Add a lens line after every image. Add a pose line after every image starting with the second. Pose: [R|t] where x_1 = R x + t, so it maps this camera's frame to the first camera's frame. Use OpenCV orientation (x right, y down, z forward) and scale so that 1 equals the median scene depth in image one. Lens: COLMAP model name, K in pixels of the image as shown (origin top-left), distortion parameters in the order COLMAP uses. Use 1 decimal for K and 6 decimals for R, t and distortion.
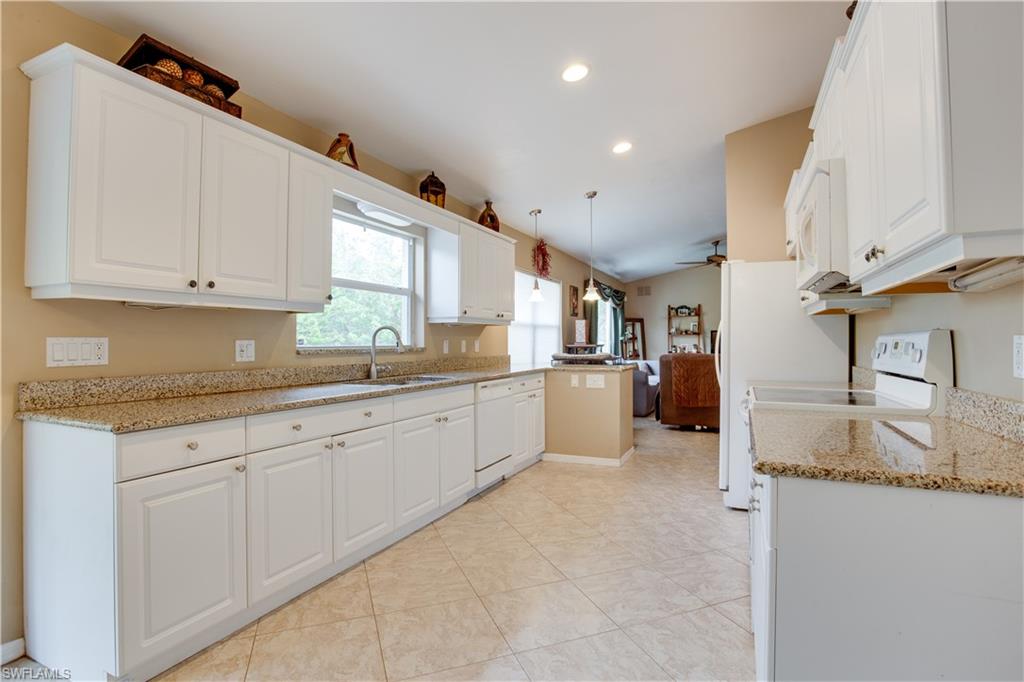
lens RADIAL K [[510.0, 0, 512.0], [0, 510.0, 341.0], [0, 0, 1]] dist [-0.068367, 0.031531]
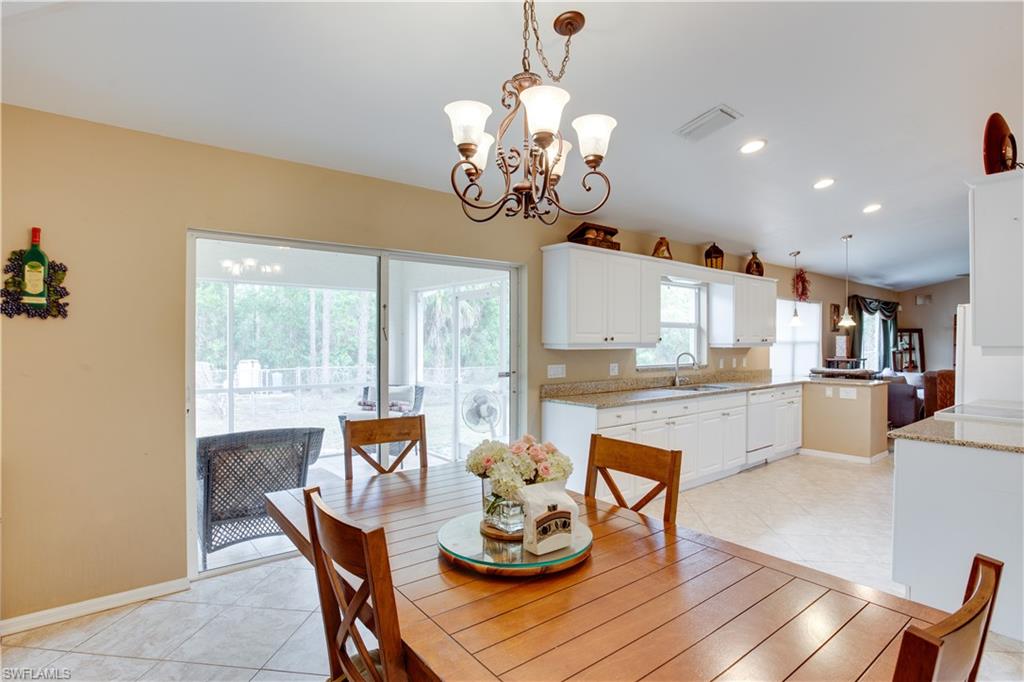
lens RADIAL K [[510.0, 0, 512.0], [0, 510.0, 341.0], [0, 0, 1]] dist [-0.068367, 0.031531]
pose [[0.889594, 0.002949, -0.456743, -0.011444], [-0.003331, 0.999994, -0.000031, -0.048677], [0.456741, 0.001549, 0.889599, -0.481865]]
